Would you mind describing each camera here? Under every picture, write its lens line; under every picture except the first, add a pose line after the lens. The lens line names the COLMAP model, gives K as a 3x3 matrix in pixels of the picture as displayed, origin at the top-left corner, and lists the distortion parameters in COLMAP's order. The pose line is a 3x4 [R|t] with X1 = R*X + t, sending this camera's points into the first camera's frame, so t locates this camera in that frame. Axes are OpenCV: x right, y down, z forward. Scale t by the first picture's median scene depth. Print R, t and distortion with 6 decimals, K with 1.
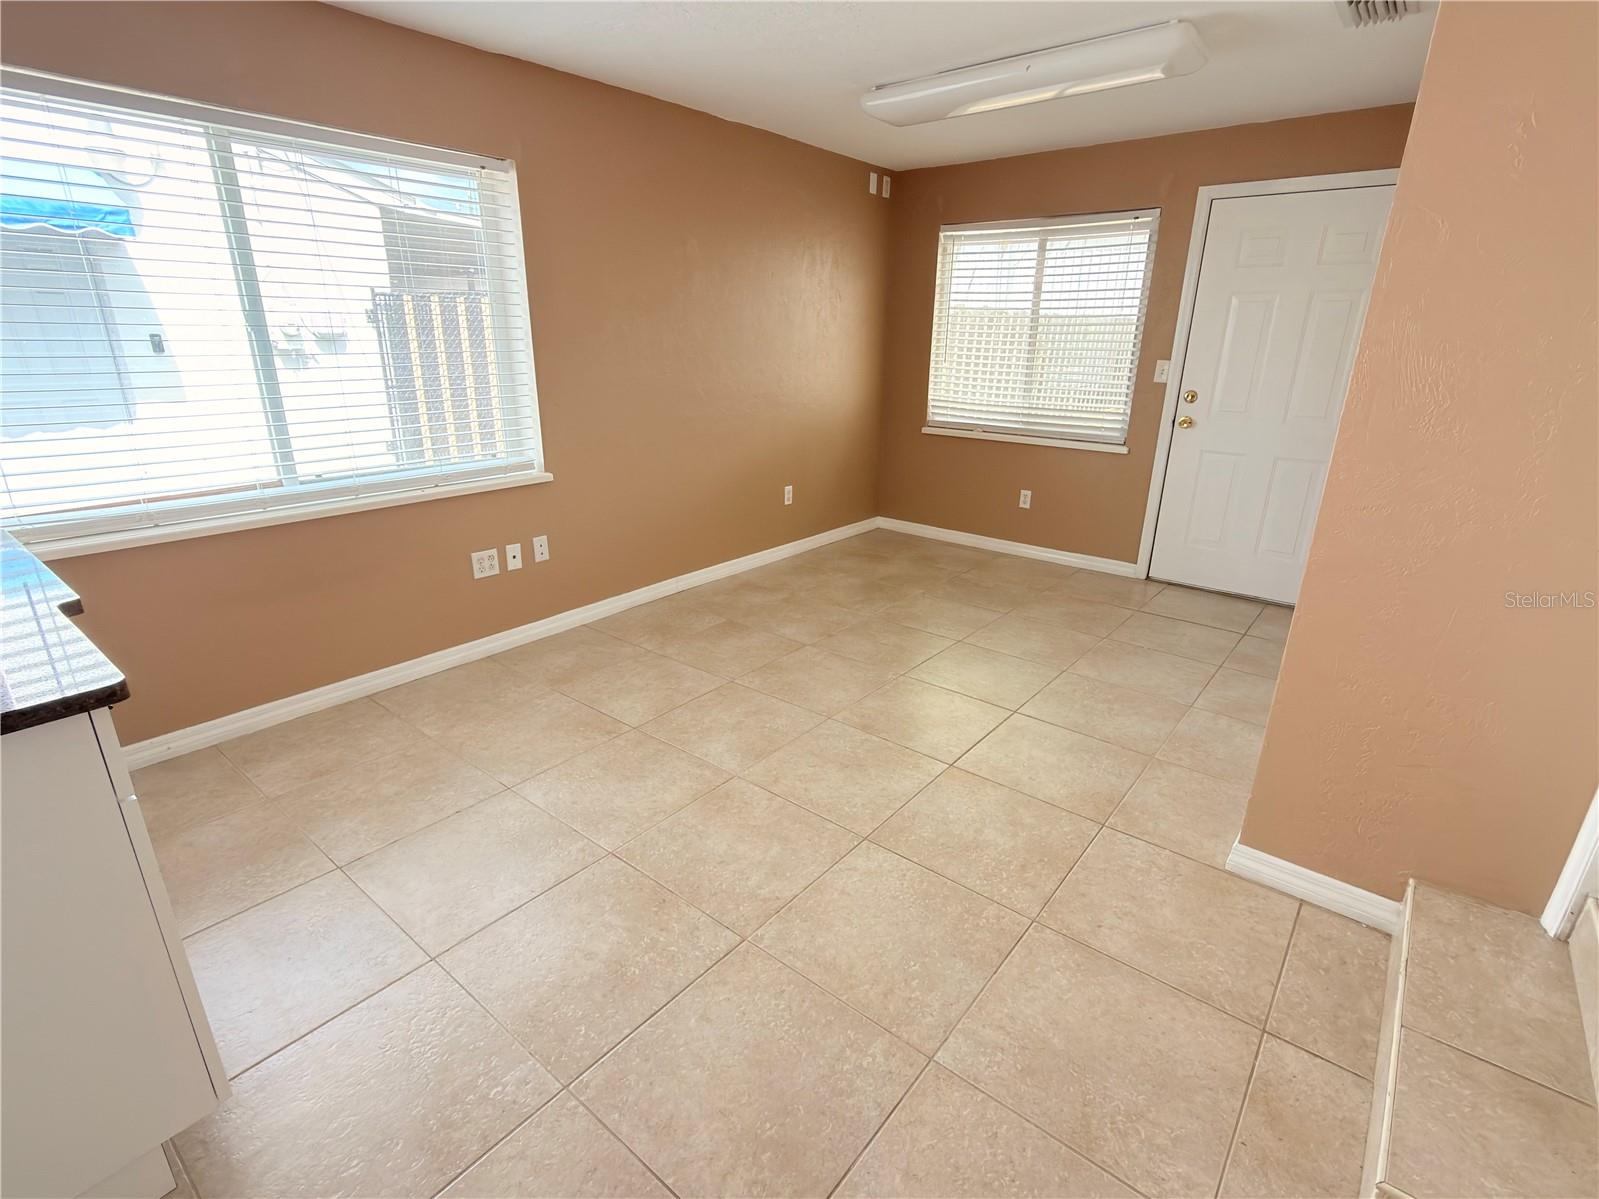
lens RADIAL K [[784.8, 0, 798.8], [0, 784.8, 602.3], [0, 0, 1]] dist [-0.001426, -0.000673]
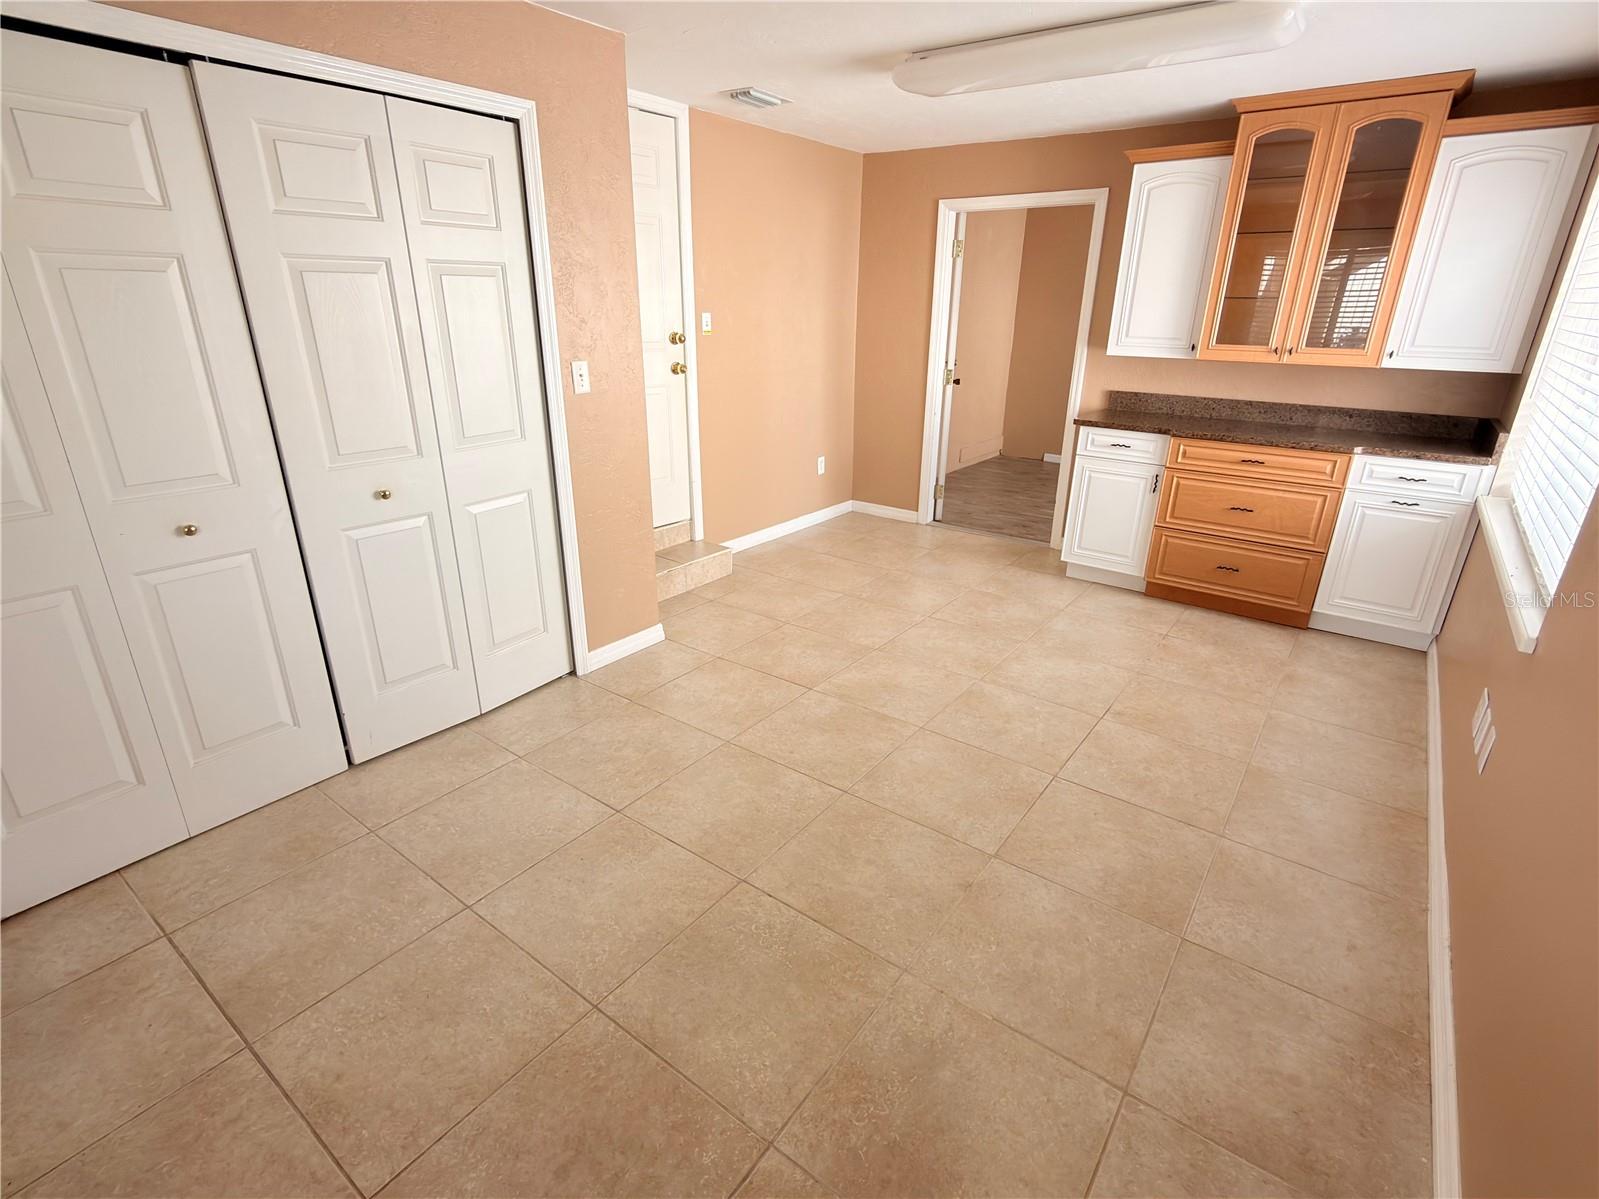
lens RADIAL K [[784.8, 0, 794.9], [0, 784.8, 603.8], [0, 0, 1]] dist [-0.001426, -0.000673]
pose [[-0.999175, -0.010551, -0.039211, 0.233321], [-0.033516, 0.759457, 0.649693, -0.594871], [0.022924, 0.650472, -0.759184, 1.600700]]
